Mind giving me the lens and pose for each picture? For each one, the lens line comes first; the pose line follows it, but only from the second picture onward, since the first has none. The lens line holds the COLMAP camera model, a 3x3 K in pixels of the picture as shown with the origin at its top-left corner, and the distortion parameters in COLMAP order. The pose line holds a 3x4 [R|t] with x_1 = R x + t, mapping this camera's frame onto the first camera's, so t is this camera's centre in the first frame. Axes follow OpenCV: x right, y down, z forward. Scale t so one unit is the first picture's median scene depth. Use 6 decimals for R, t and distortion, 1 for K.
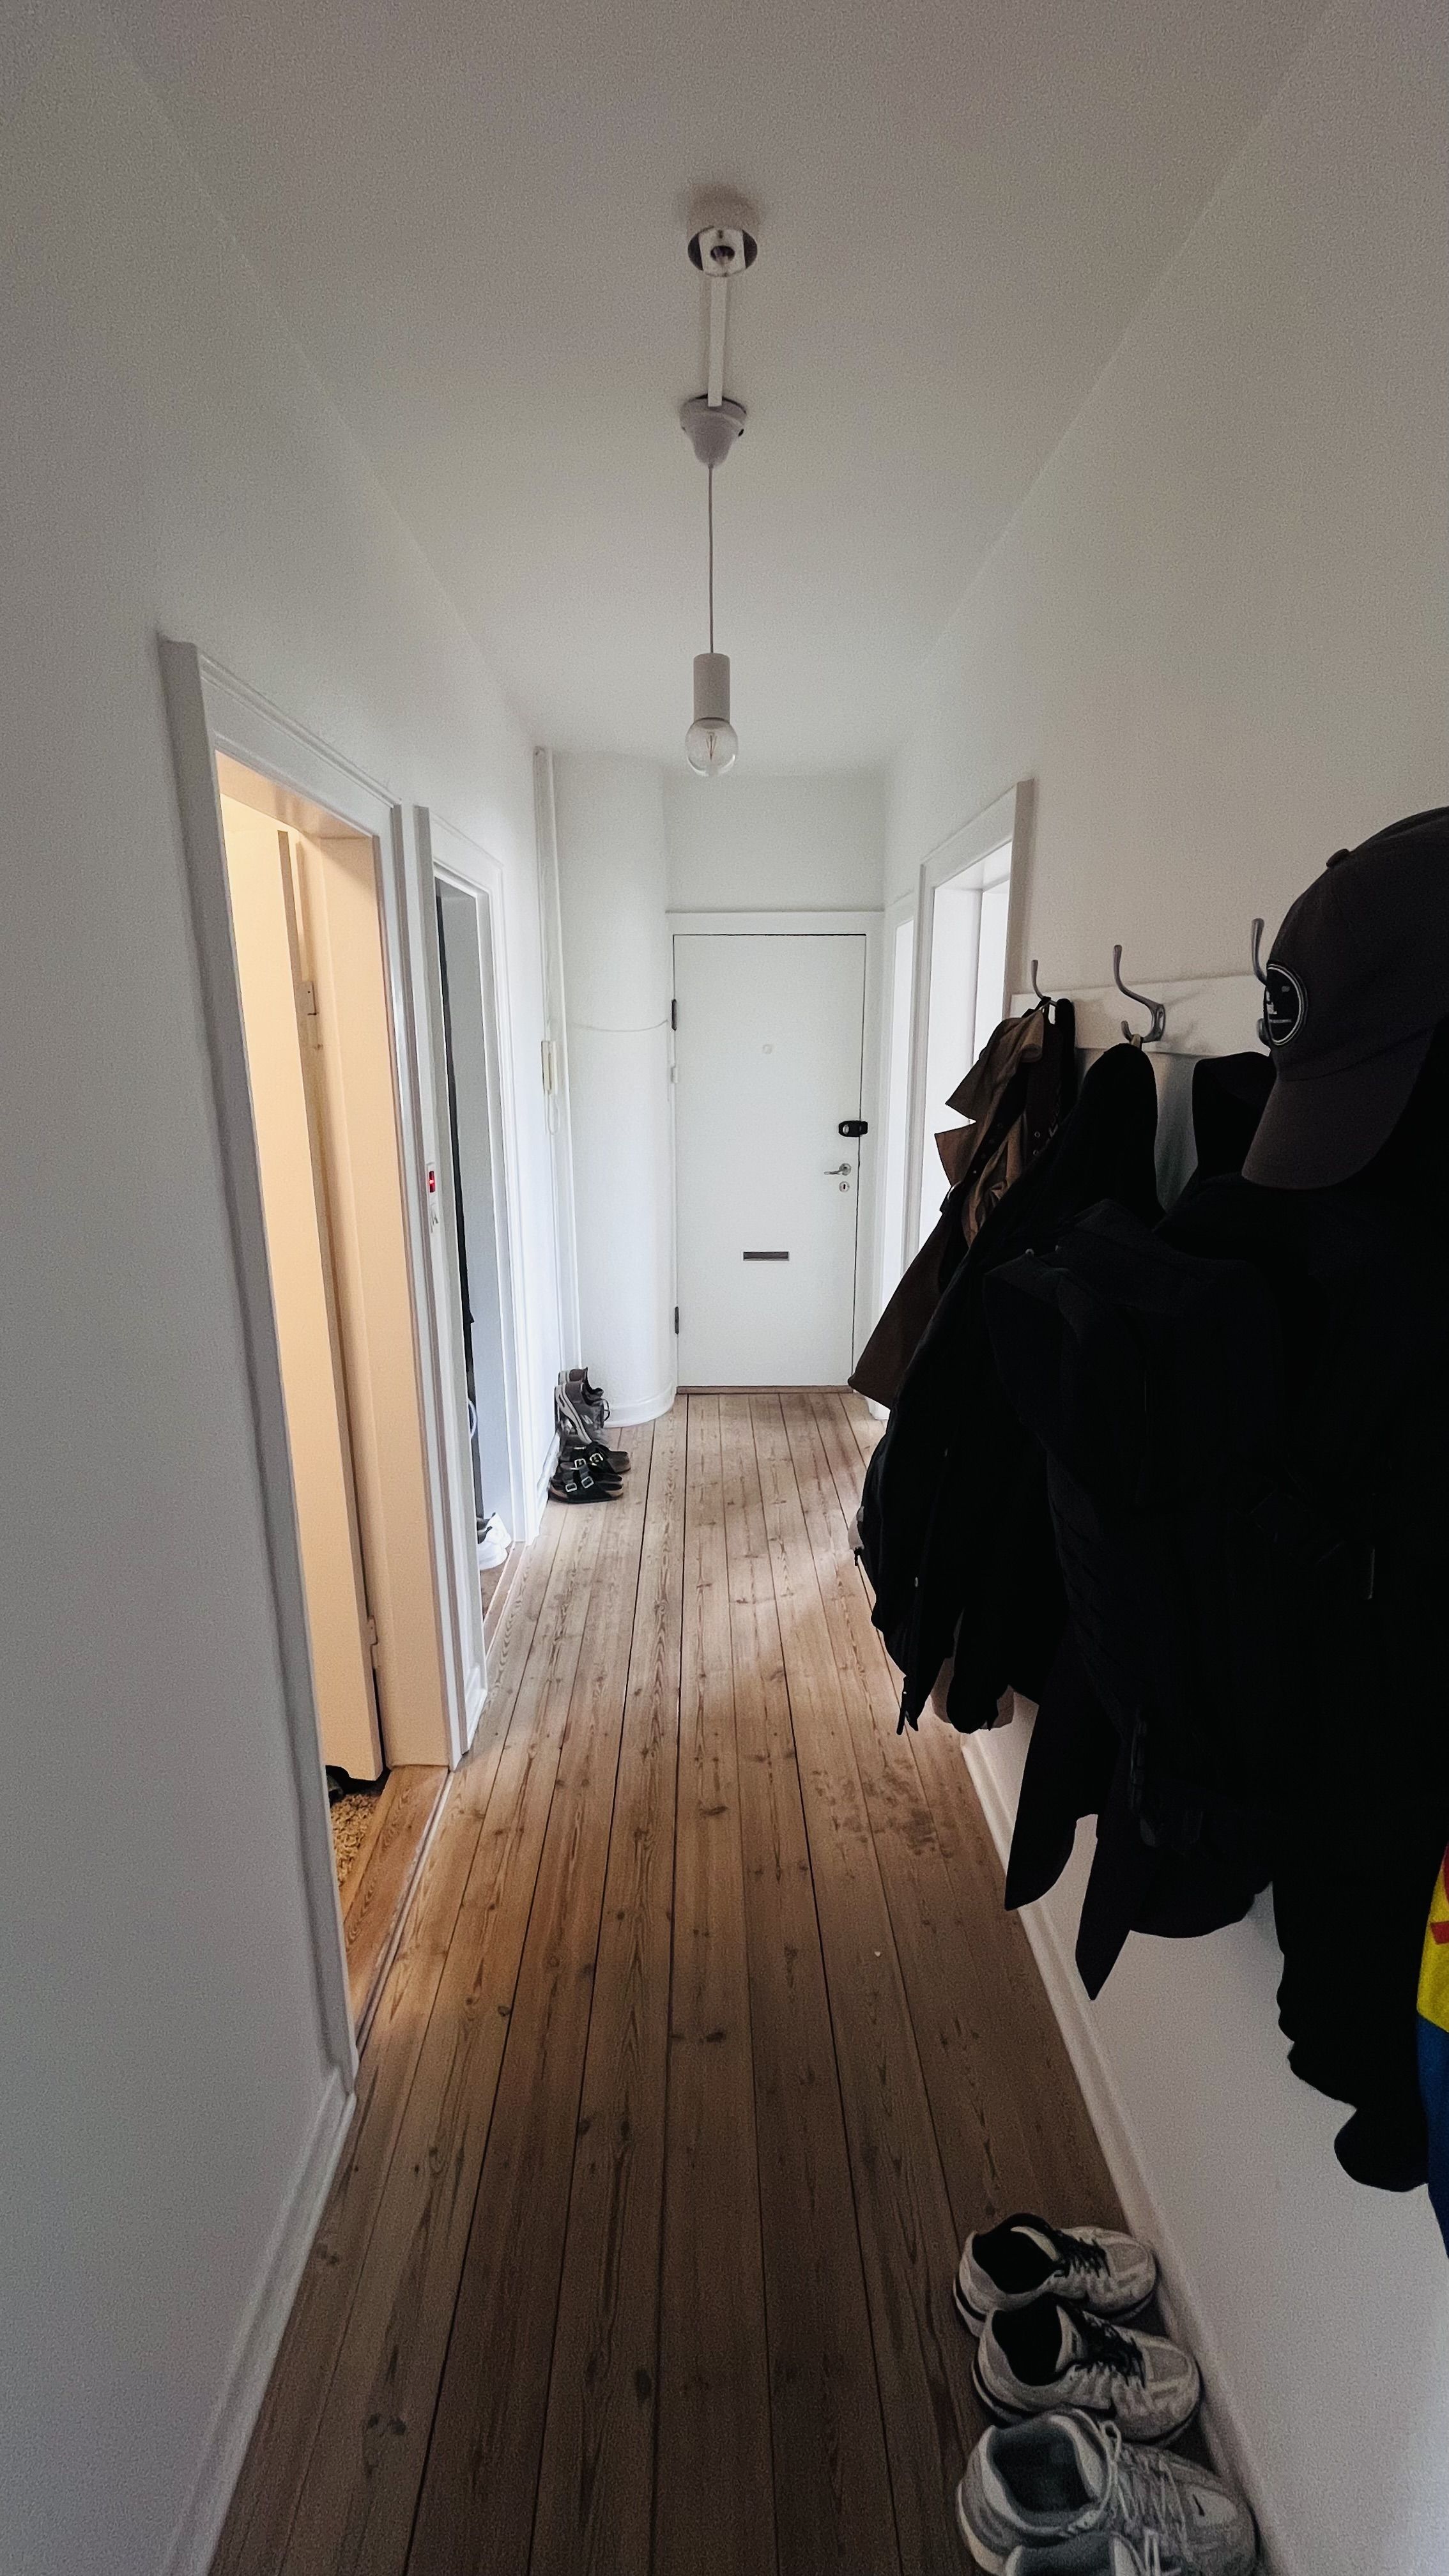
lens RADIAL K [[1048.8, 0, 721.2], [0, 1048.8, 1288.4], [0, 0, 1]] dist [0.000430, -0.000333]
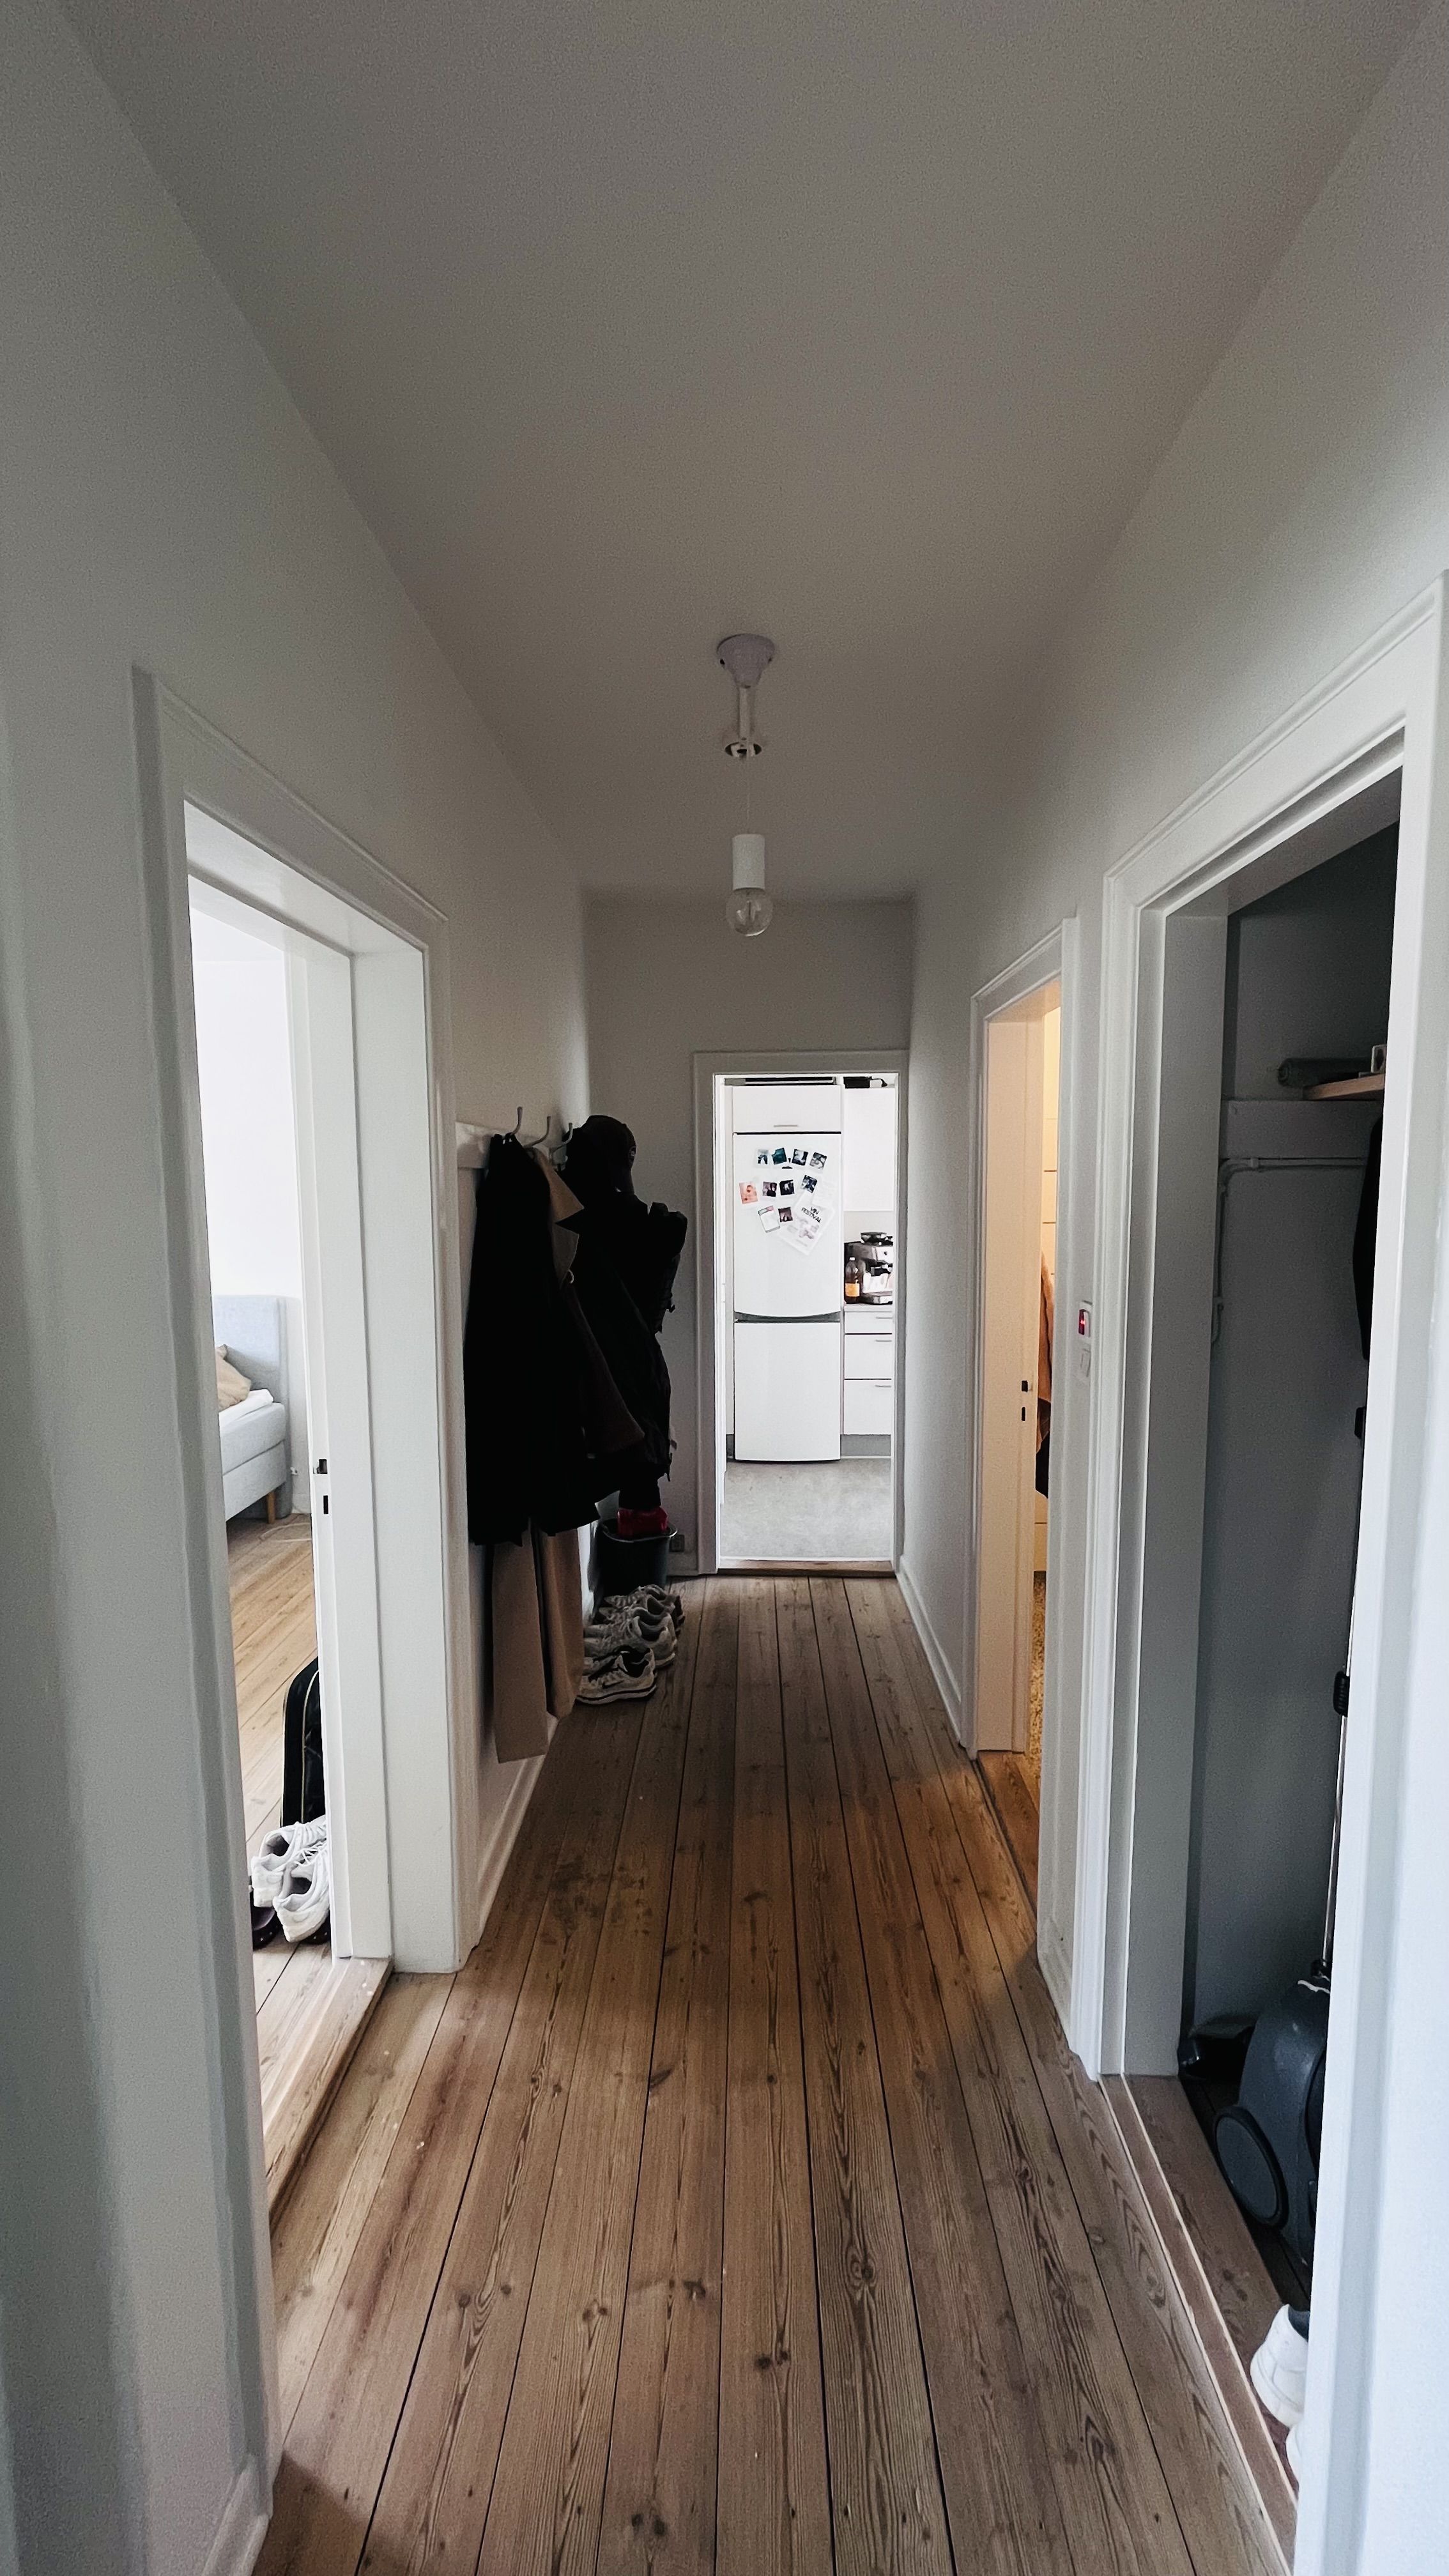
lens RADIAL K [[1048.8, 0, 721.6], [0, 1048.8, 1293.7], [0, 0, 1]] dist [0.000430, -0.000333]
pose [[-0.998904, 0.007303, 0.046232, -0.023637], [0.023164, 0.935436, 0.352736, -0.399280], [-0.040672, 0.353421, -0.934580, 1.675787]]
